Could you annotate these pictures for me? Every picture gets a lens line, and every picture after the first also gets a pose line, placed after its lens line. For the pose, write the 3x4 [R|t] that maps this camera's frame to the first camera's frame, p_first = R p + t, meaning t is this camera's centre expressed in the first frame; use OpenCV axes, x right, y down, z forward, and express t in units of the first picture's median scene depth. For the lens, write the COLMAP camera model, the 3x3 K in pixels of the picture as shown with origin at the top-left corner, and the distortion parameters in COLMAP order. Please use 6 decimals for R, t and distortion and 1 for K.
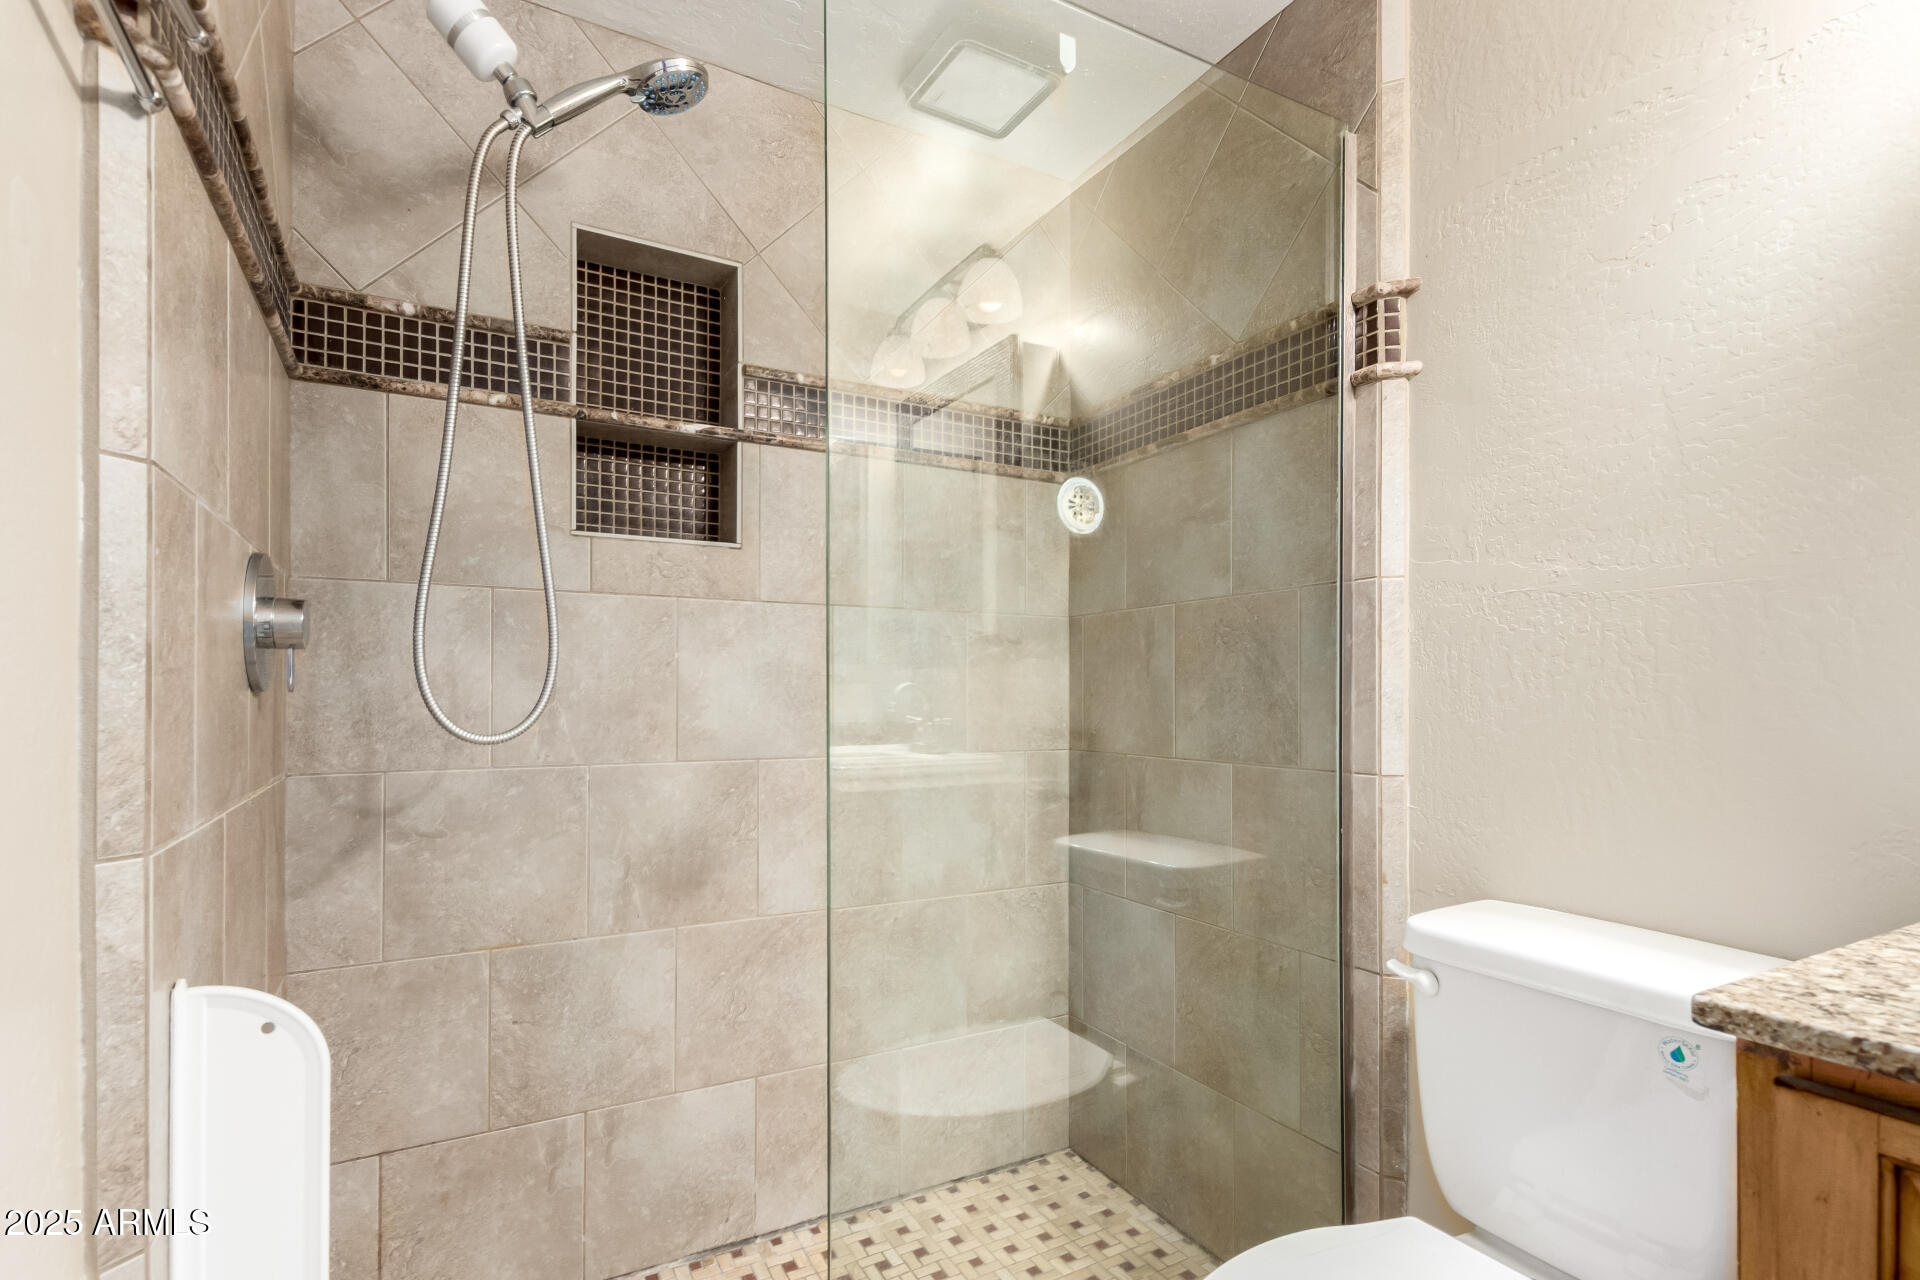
lens RADIAL K [[938.1, 0, 966.5], [0, 938.1, 687.1], [0, 0, 1]] dist [0.019247, -0.008135]
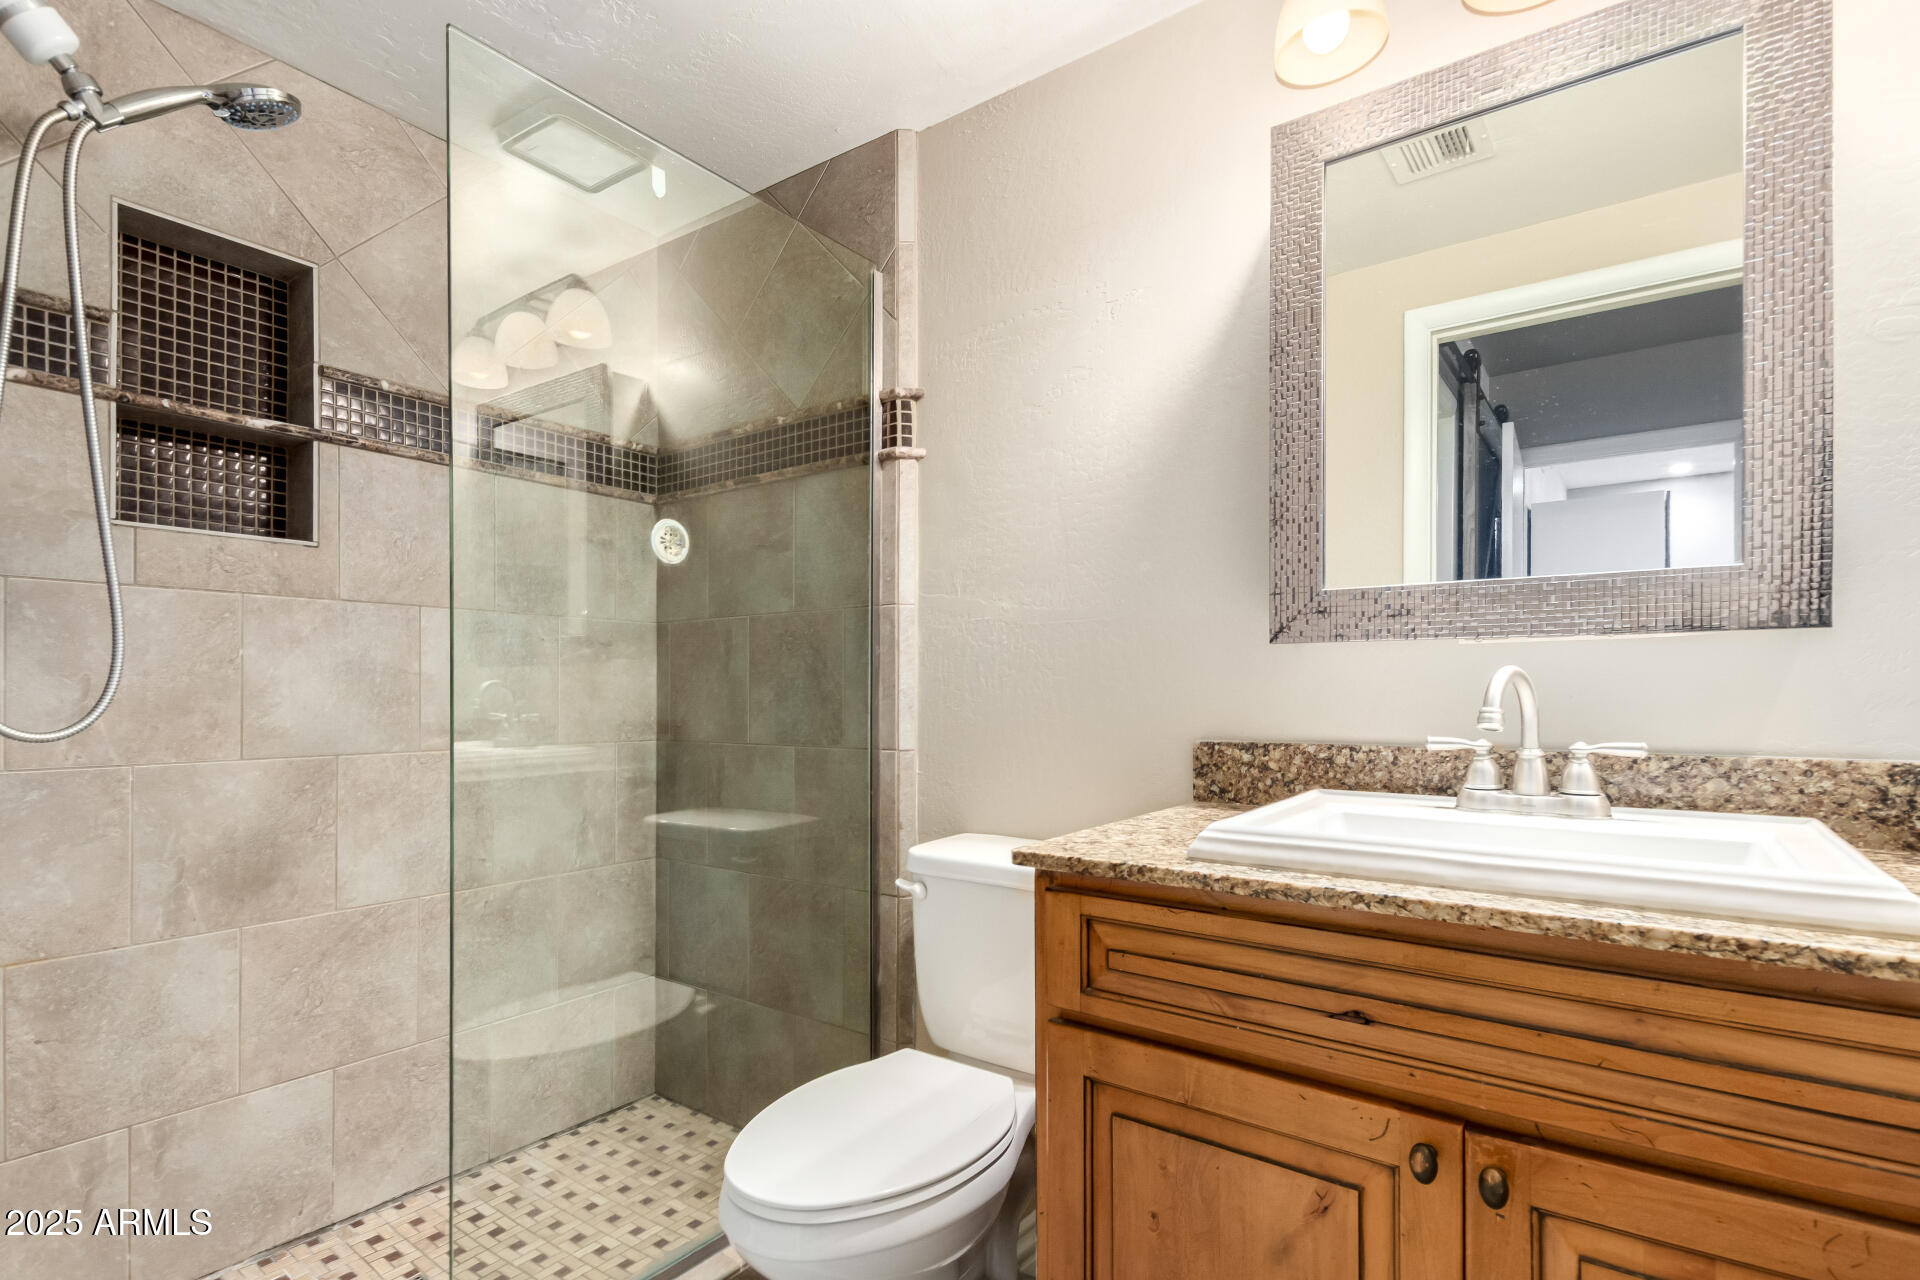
lens RADIAL K [[929.6, 0, 958.1], [0, 929.6, 684.8], [0, 0, 1]] dist [0.016144, -0.008175]
pose [[0.909700, 0.001390, 0.415265, -0.030992], [-0.001309, 0.999999, -0.000480, 0.000030], [-0.415265, -0.000107, 0.909701, -0.201200]]
